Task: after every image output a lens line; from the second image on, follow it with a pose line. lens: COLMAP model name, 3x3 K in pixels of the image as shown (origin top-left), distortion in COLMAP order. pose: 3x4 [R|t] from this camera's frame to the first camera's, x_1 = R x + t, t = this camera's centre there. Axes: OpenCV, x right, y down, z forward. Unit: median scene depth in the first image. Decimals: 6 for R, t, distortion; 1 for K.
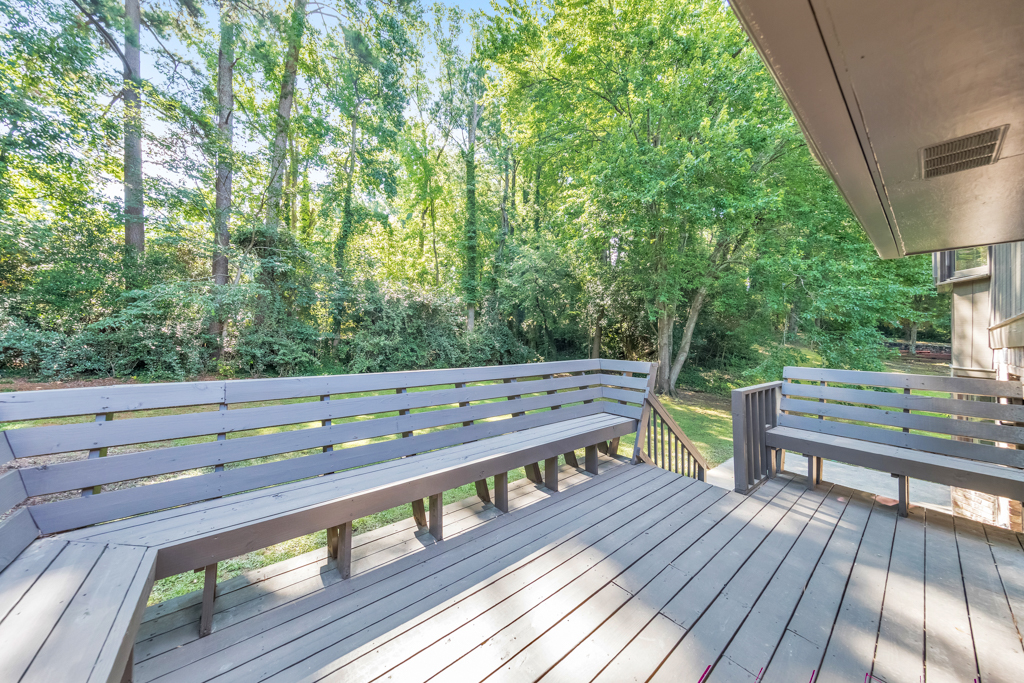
lens RADIAL K [[325.4, 0, 509.3], [0, 325.4, 341.2], [0, 0, 1]] dist [0.001522, -0.000100]
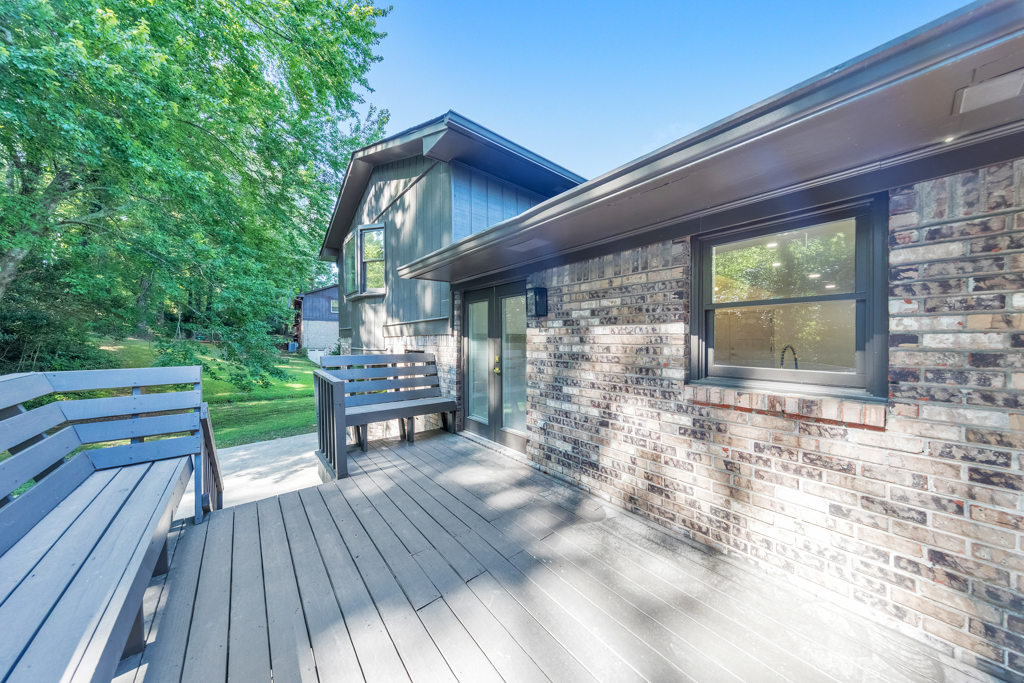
lens RADIAL K [[325.4, 0, 511.2], [0, 325.4, 338.0], [0, 0, 1]] dist [0.001522, -0.000100]
pose [[-0.018210, -0.012752, 0.999753, -0.360250], [0.002454, 0.999915, 0.012799, 0.009540], [-0.999831, 0.002687, -0.018177, 0.522799]]
